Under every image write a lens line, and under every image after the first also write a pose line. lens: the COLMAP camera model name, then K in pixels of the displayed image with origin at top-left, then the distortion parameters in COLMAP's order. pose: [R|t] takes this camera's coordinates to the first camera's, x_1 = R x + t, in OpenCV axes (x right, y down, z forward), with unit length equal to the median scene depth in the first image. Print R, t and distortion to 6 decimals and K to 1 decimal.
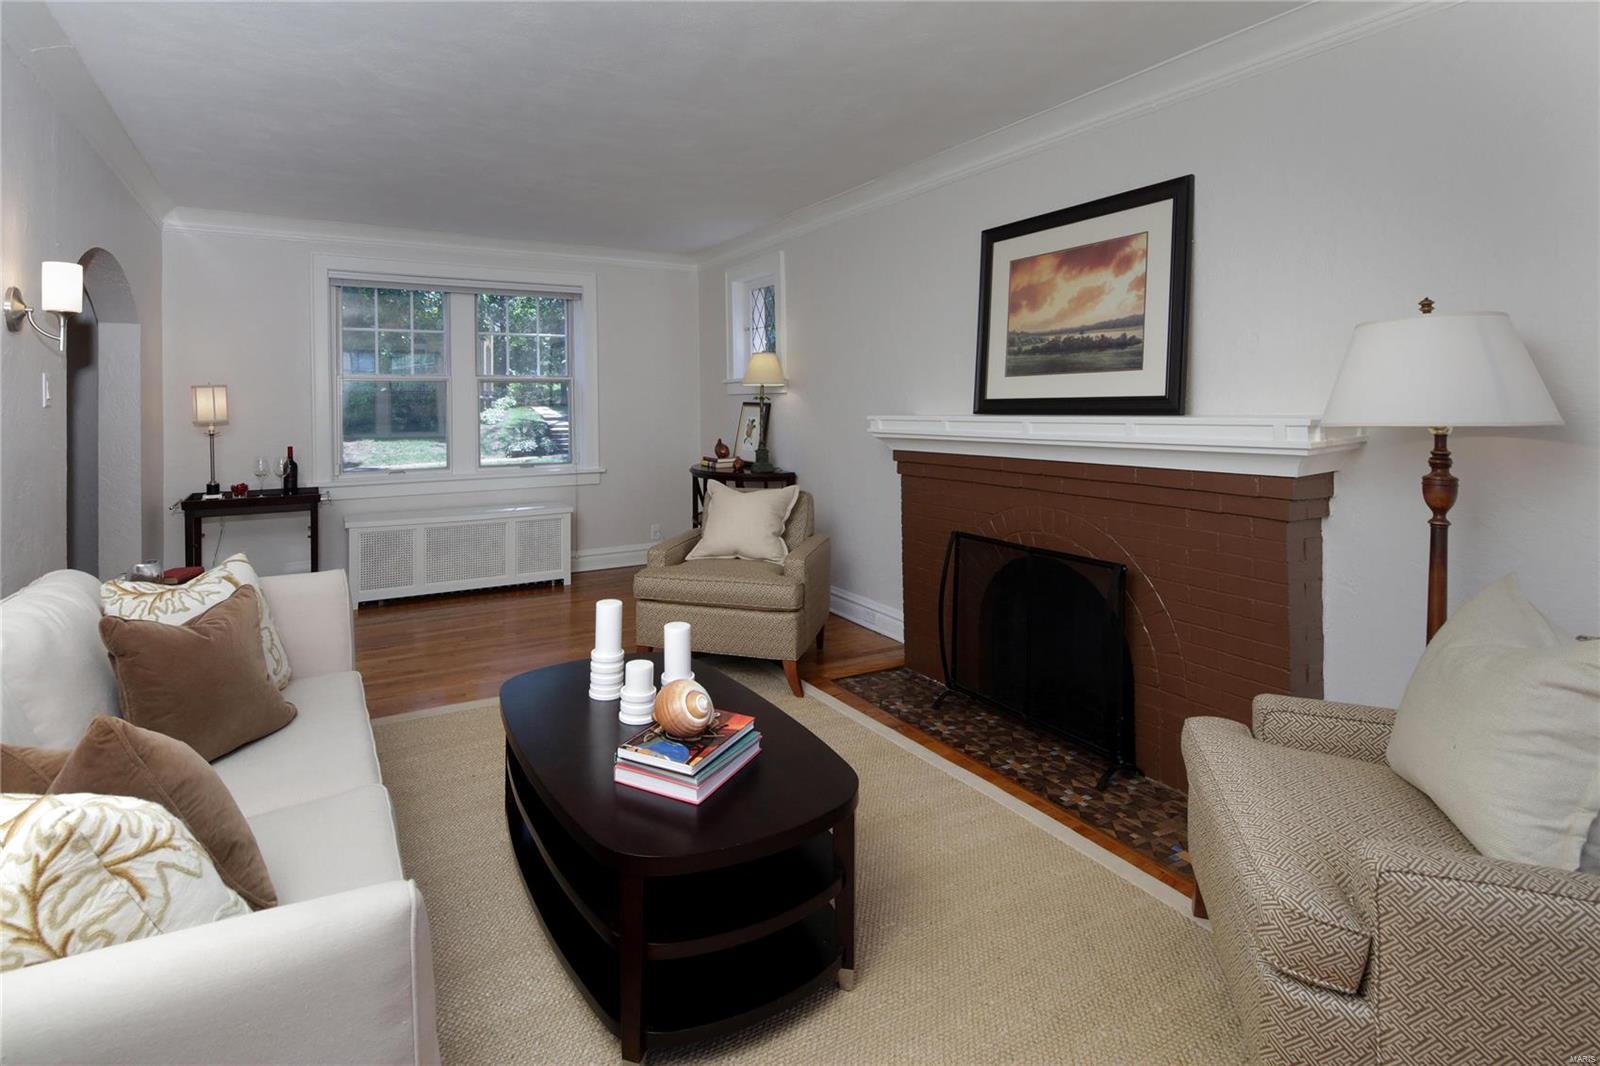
lens RADIAL K [[786.8, 0, 800.0], [0, 786.8, 533.0], [0, 0, 1]] dist [0.001544, 0.000276]
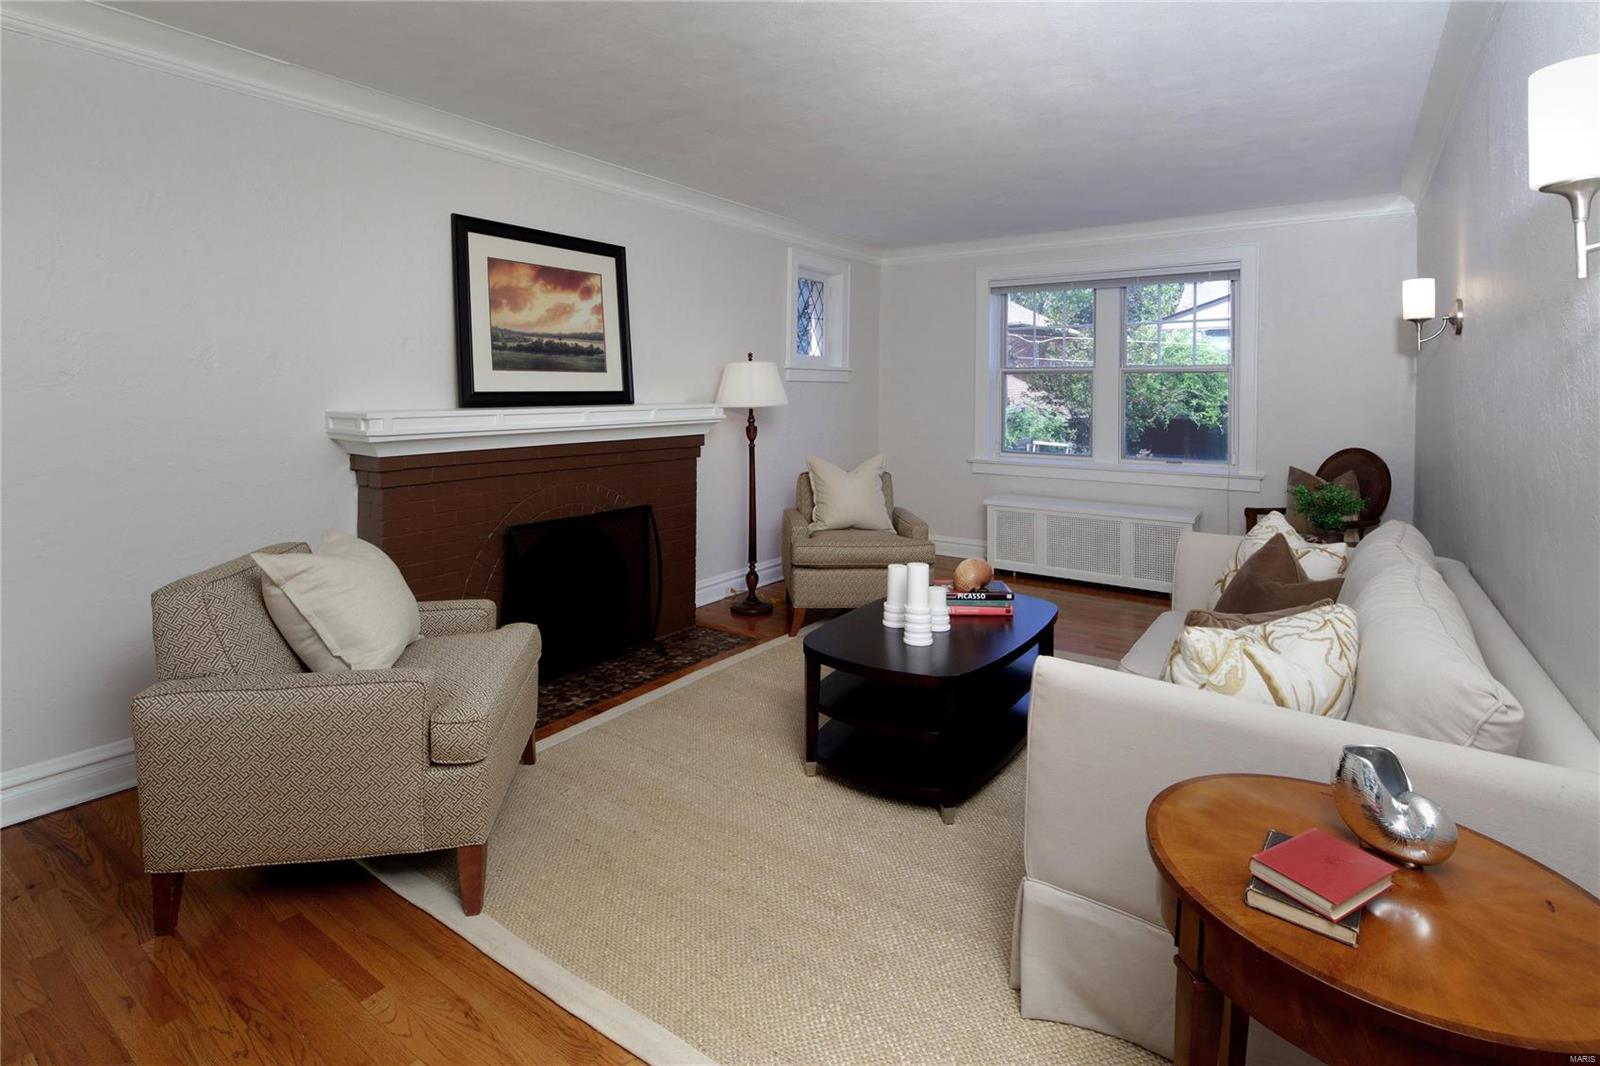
lens RADIAL K [[786.8, 0, 800.0], [0, 786.8, 533.0], [0, 0, 1]] dist [0.001544, 0.000276]
pose [[-0.422139, -0.186538, 0.887132, -0.945133], [0.119375, 0.958640, 0.258379, -0.234010], [-0.898637, 0.214973, -0.382411, 1.186514]]
